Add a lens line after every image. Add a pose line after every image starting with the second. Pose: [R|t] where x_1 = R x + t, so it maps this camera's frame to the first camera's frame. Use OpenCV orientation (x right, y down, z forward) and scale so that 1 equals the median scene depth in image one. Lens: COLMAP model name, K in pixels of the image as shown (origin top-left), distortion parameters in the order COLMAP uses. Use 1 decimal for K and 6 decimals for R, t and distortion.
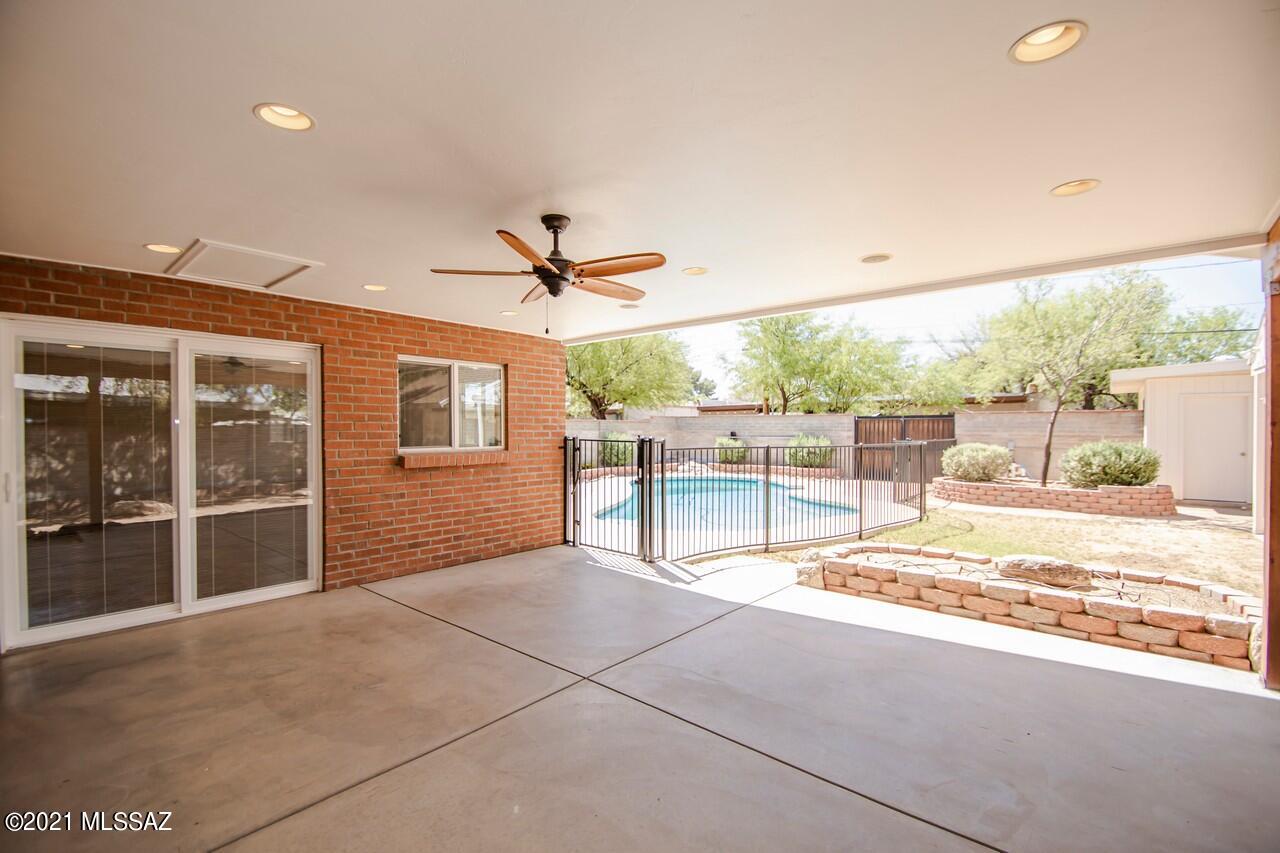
lens RADIAL K [[565.9, 0, 637.4], [0, 565.9, 435.9], [0, 0, 1]] dist [0.010591, -0.012343]
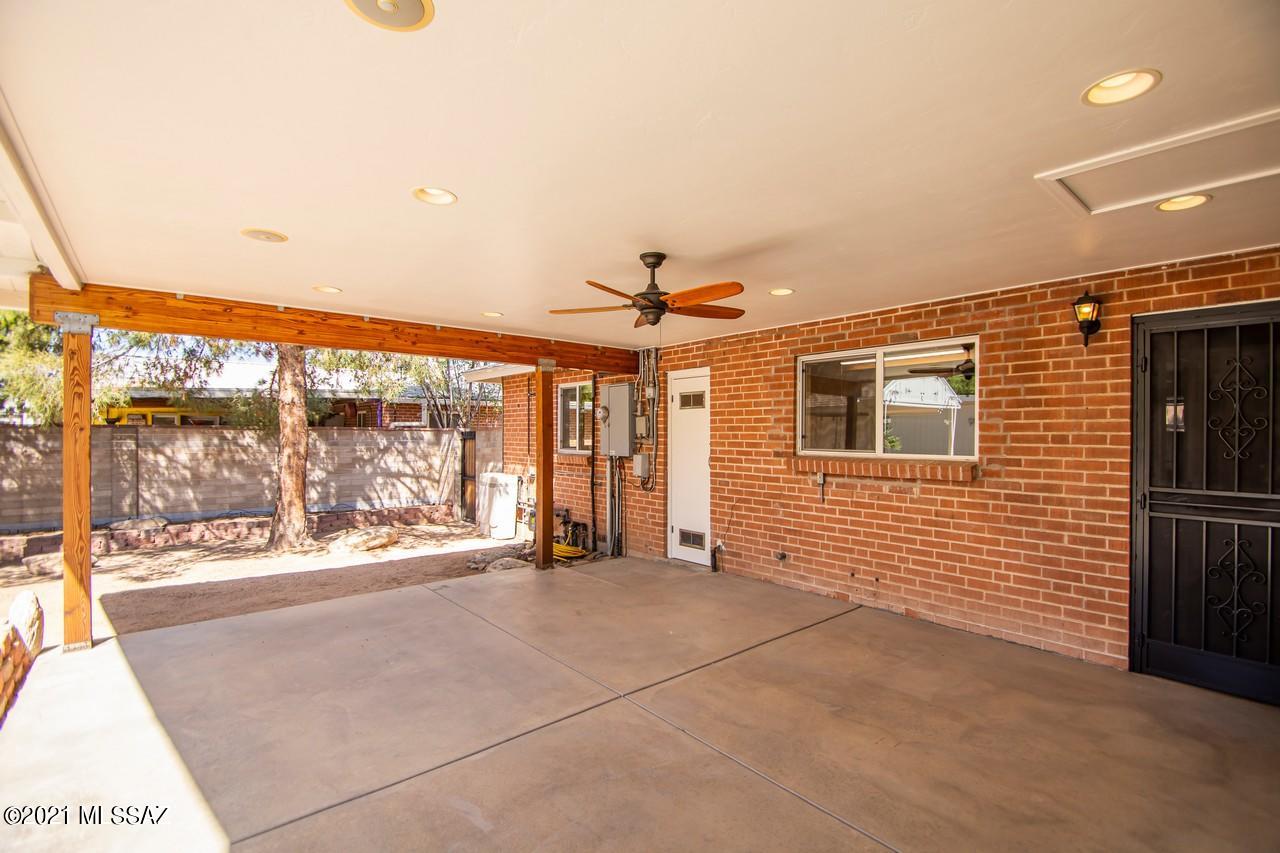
lens RADIAL K [[565.9, 0, 640.8], [0, 565.9, 435.8], [0, 0, 1]] dist [0.010591, -0.012343]
pose [[-0.986750, -0.003583, 0.162207, -0.163119], [-0.000460, 0.999814, 0.019287, -0.026907], [-0.162246, 0.018957, -0.986568, 1.134237]]
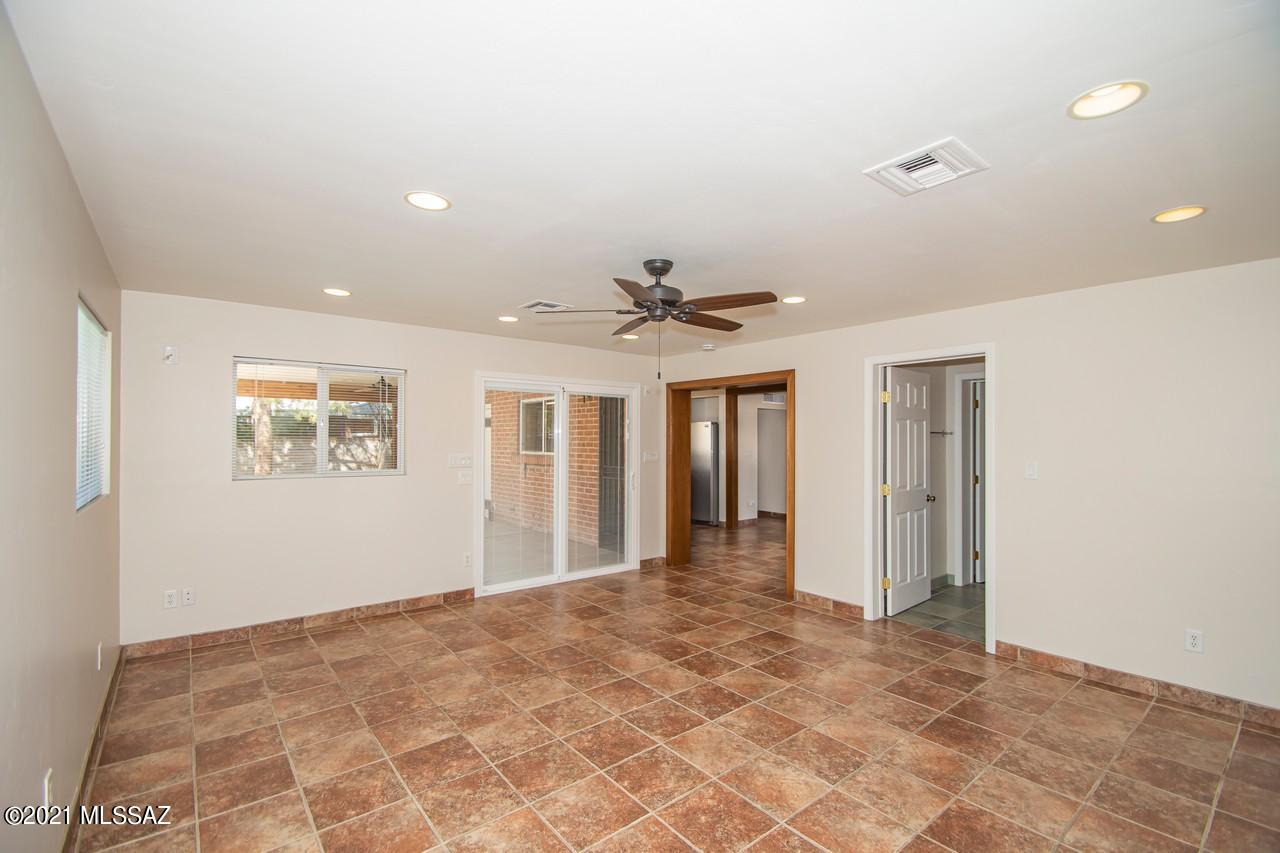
lens RADIAL K [[565.9, 0, 630.9], [0, 565.9, 431.7], [0, 0, 1]] dist [0.010591, -0.012343]
pose [[-0.982939, 0.000908, 0.183928, -0.942331], [0.000469, 0.999997, -0.002434, -0.040055], [-0.183929, -0.002306, -0.982937, 1.813404]]
